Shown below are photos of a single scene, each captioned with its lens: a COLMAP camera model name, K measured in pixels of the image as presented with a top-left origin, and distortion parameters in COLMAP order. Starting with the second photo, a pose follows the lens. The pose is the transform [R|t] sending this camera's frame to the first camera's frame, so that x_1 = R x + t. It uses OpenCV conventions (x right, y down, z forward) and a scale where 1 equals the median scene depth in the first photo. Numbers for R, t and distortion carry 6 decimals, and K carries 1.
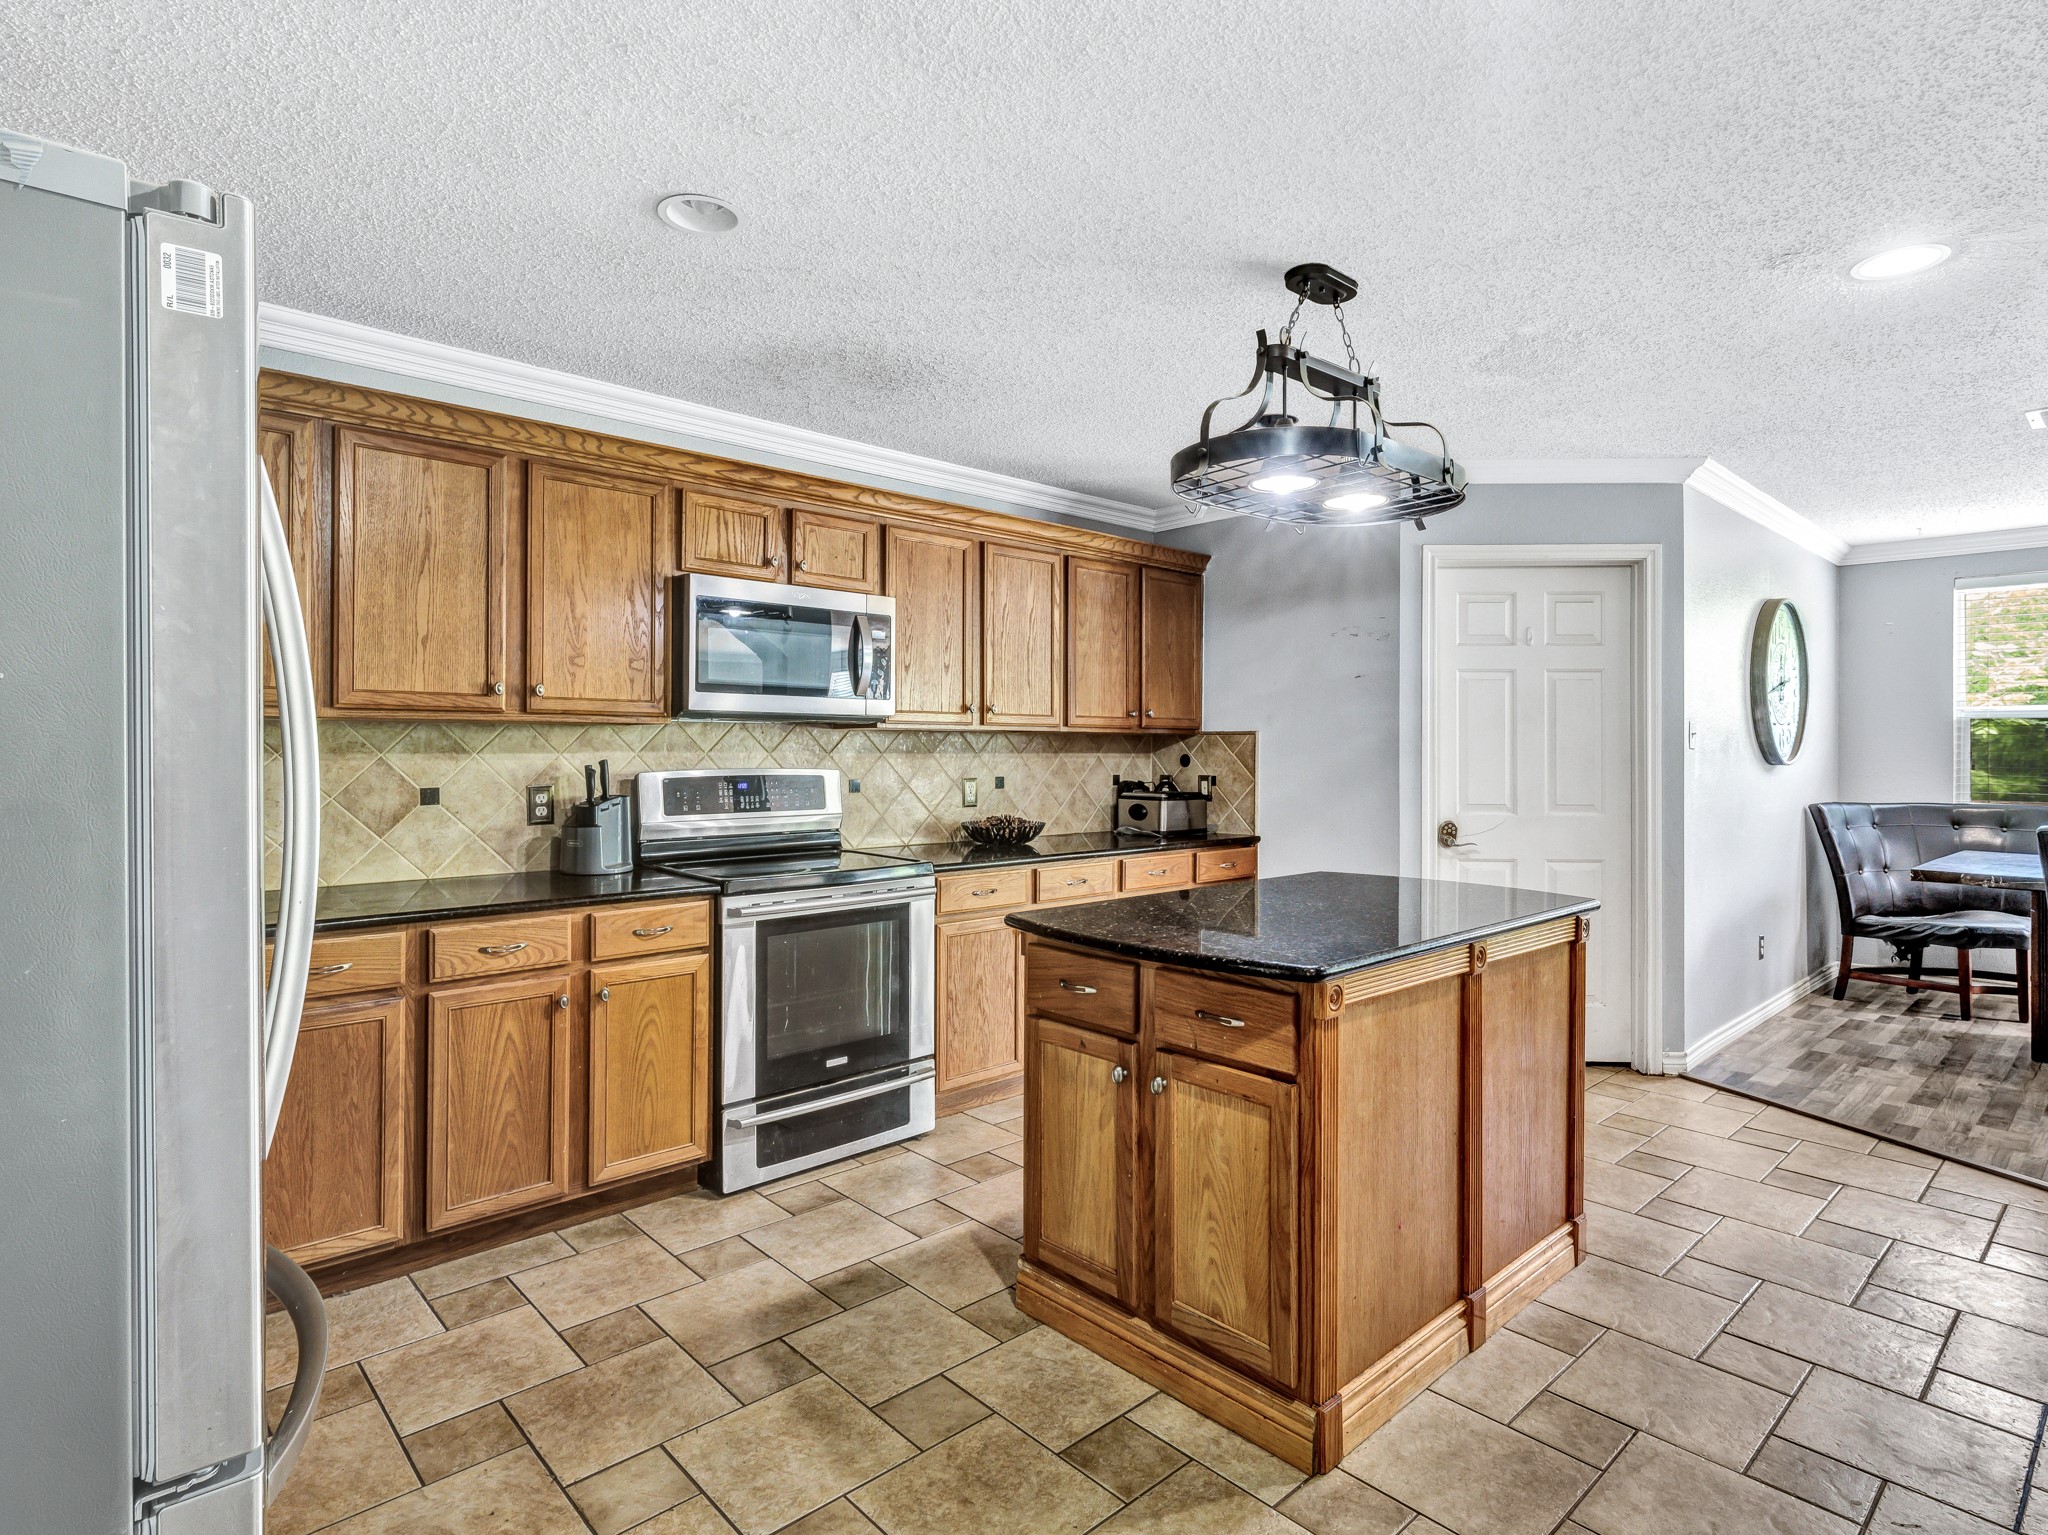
lens RADIAL K [[1061.5, 0, 1016.4], [0, 1061.5, 746.3], [0, 0, 1]] dist [-0.013414, -0.000340]
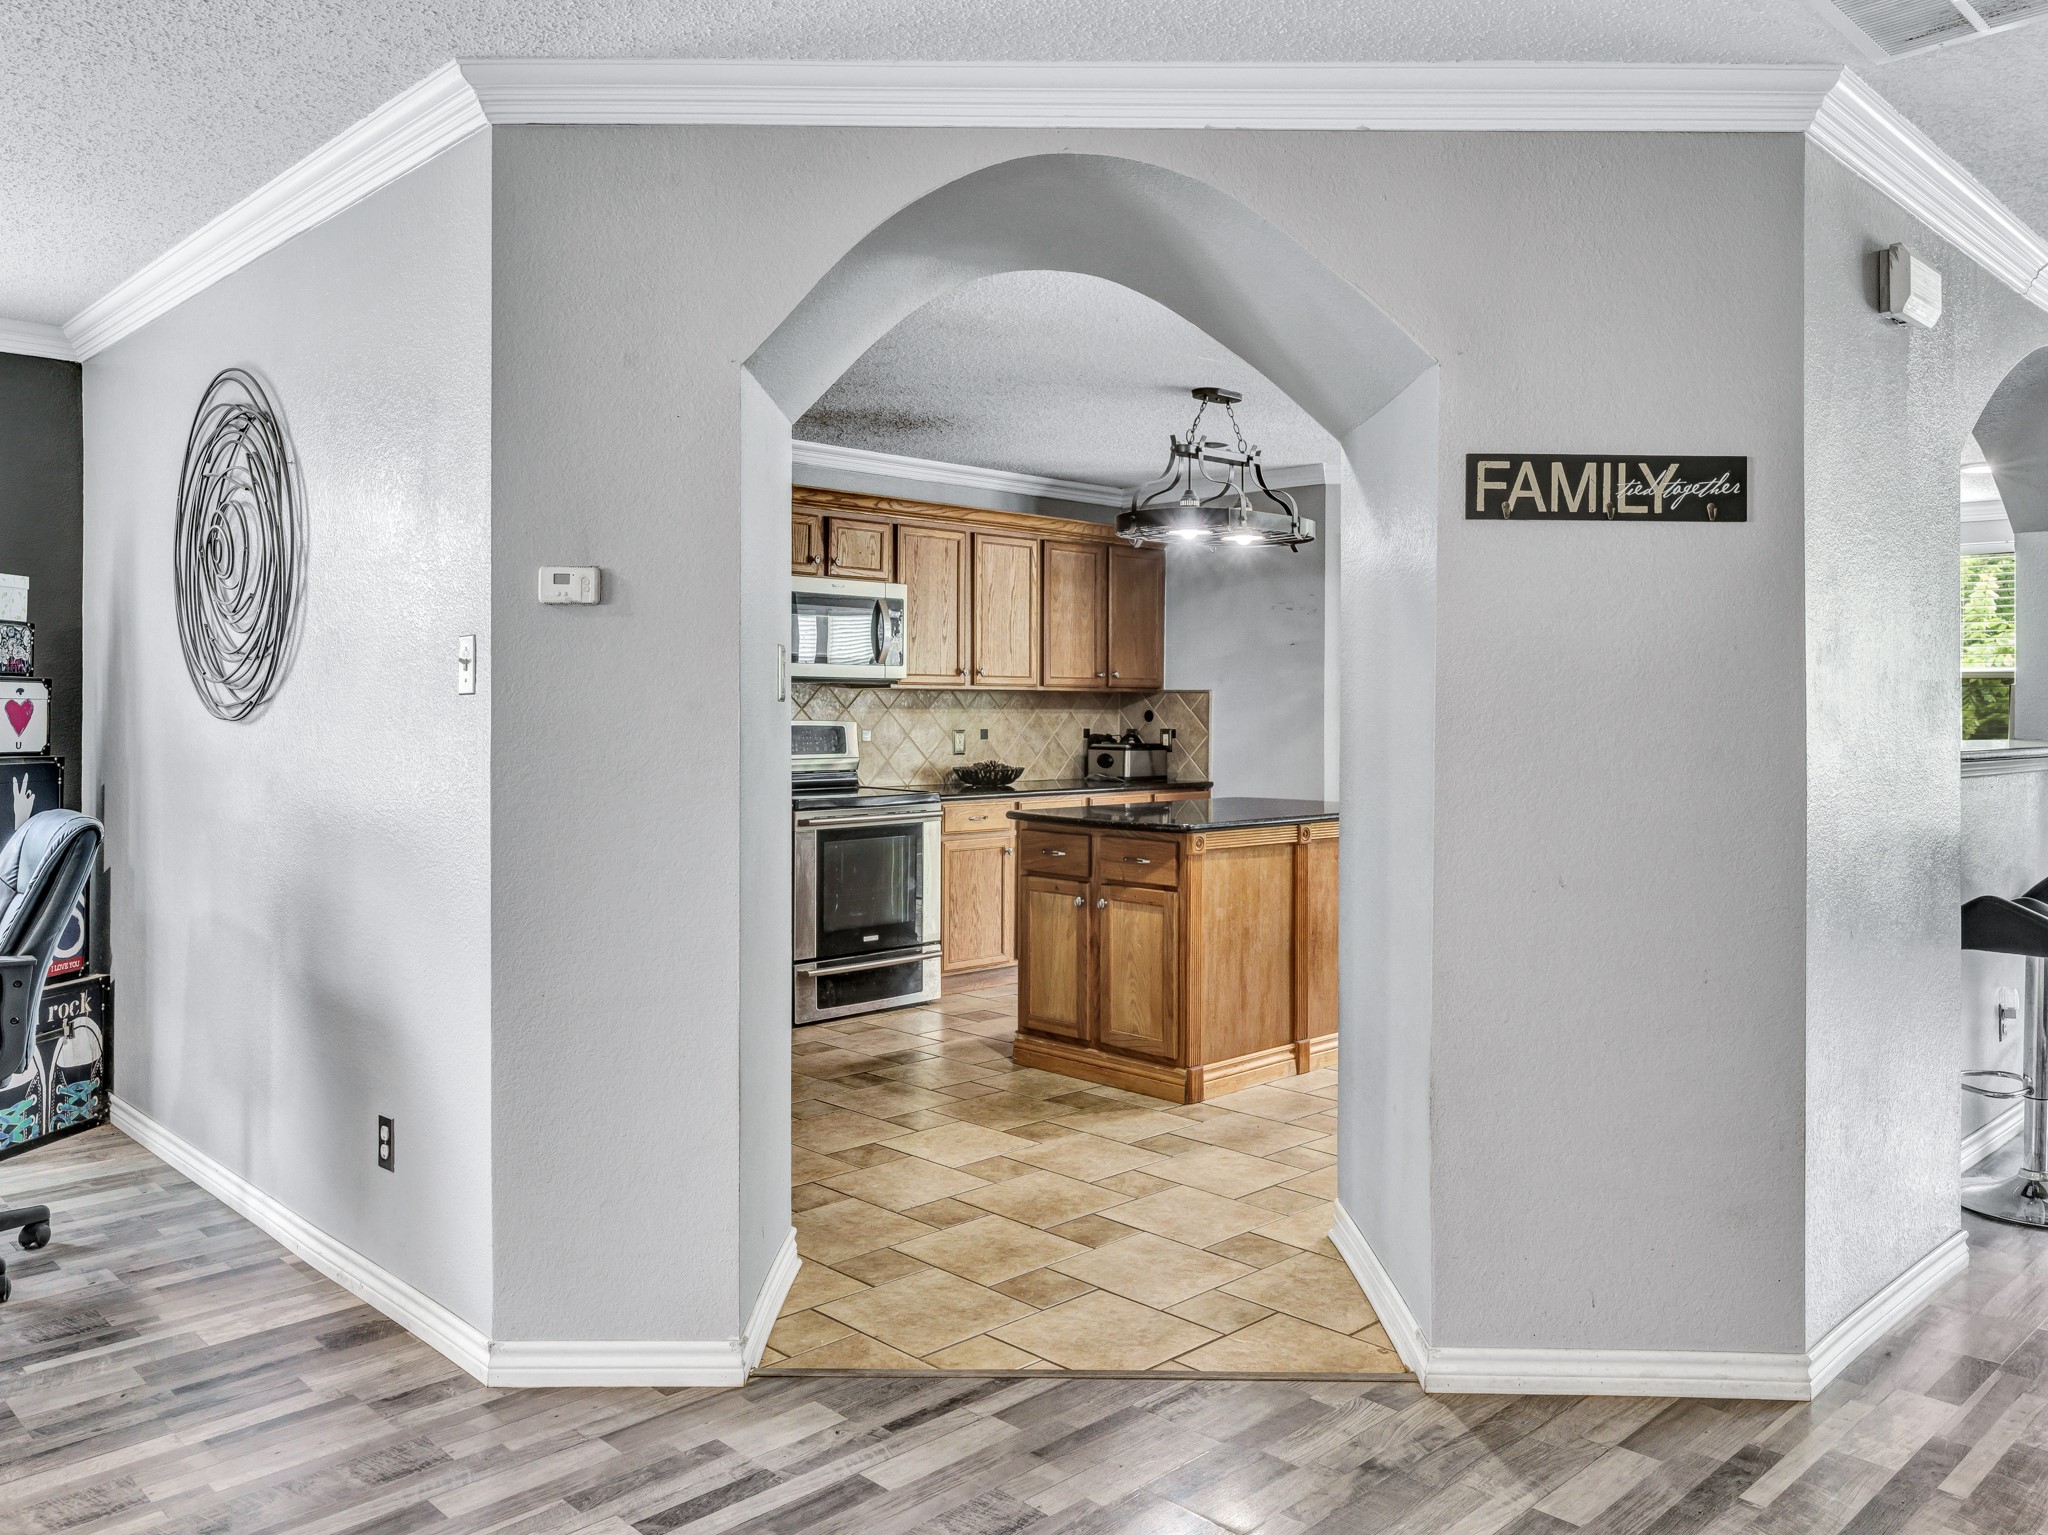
lens RADIAL K [[1432.4, 0, 869.1], [0, 1432.4, 713.9], [0, 0, 1]] dist [0.010342, 0.002096]
pose [[0.997774, 0.001122, -0.066675, -0.040785], [-0.000673, 0.999977, 0.006747, 0.001708], [0.066681, -0.006688, 0.997752, -0.631162]]
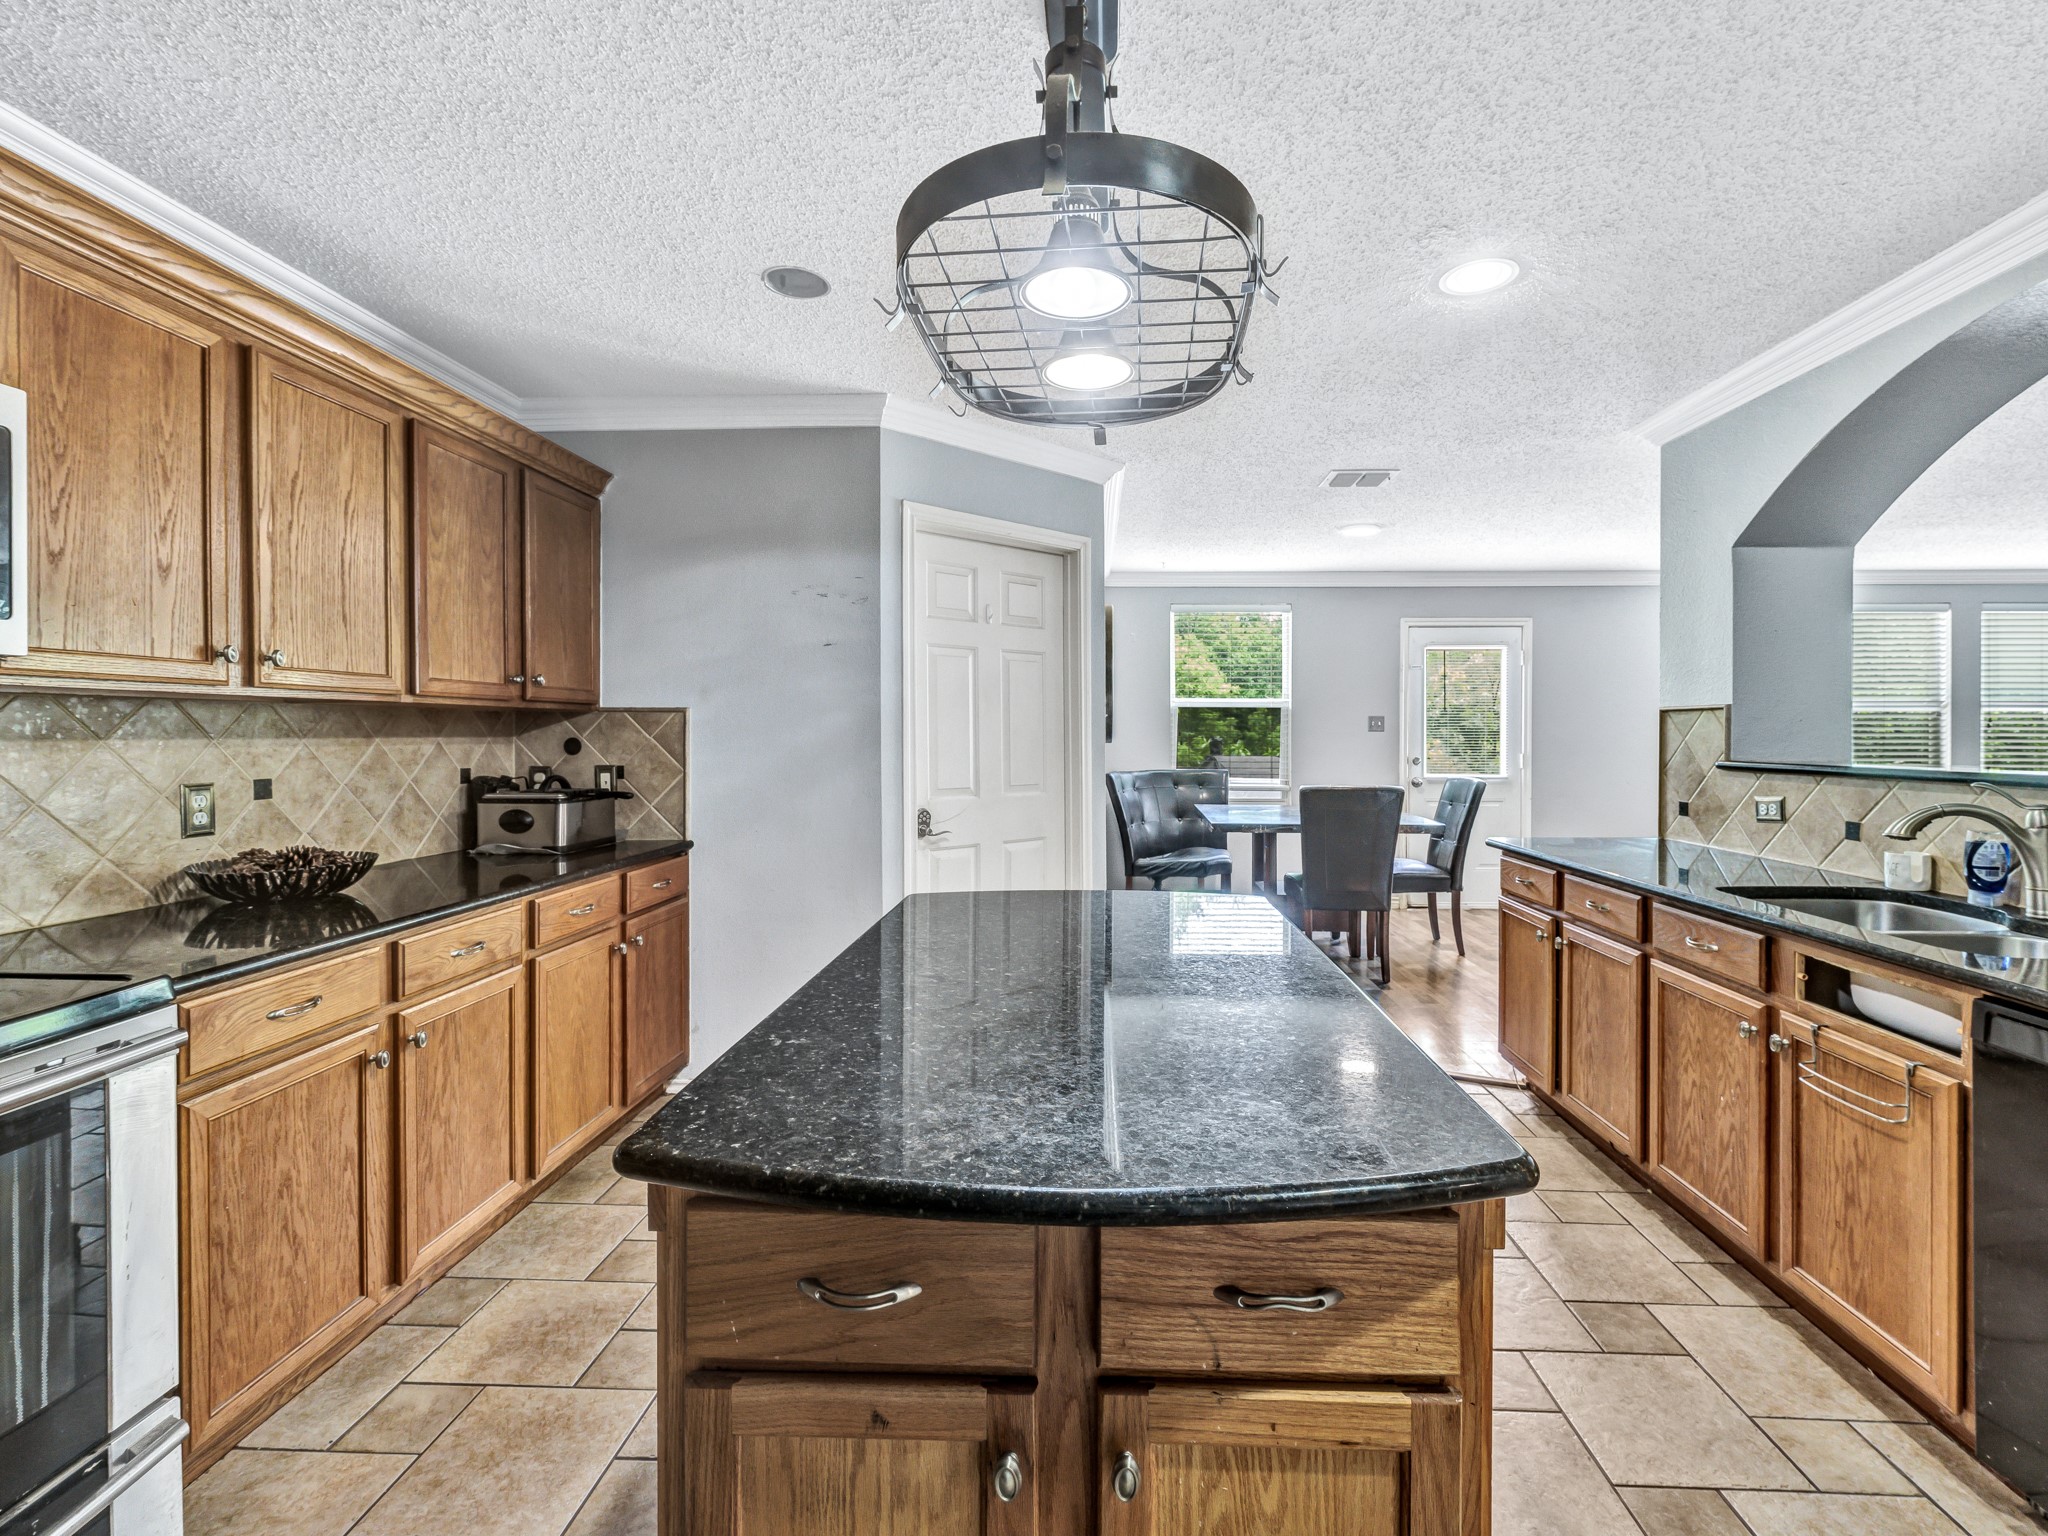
lens RADIAL K [[920.5, 0, 1057.1], [0, 920.5, 739.2], [0, 0, 1]] dist [-0.001213, -0.000374]
pose [[0.696318, -0.008312, 0.717685, -0.081420], [0.000322, 0.999936, 0.011269, 0.001707], [-0.717733, -0.007616, 0.696276, 0.375259]]
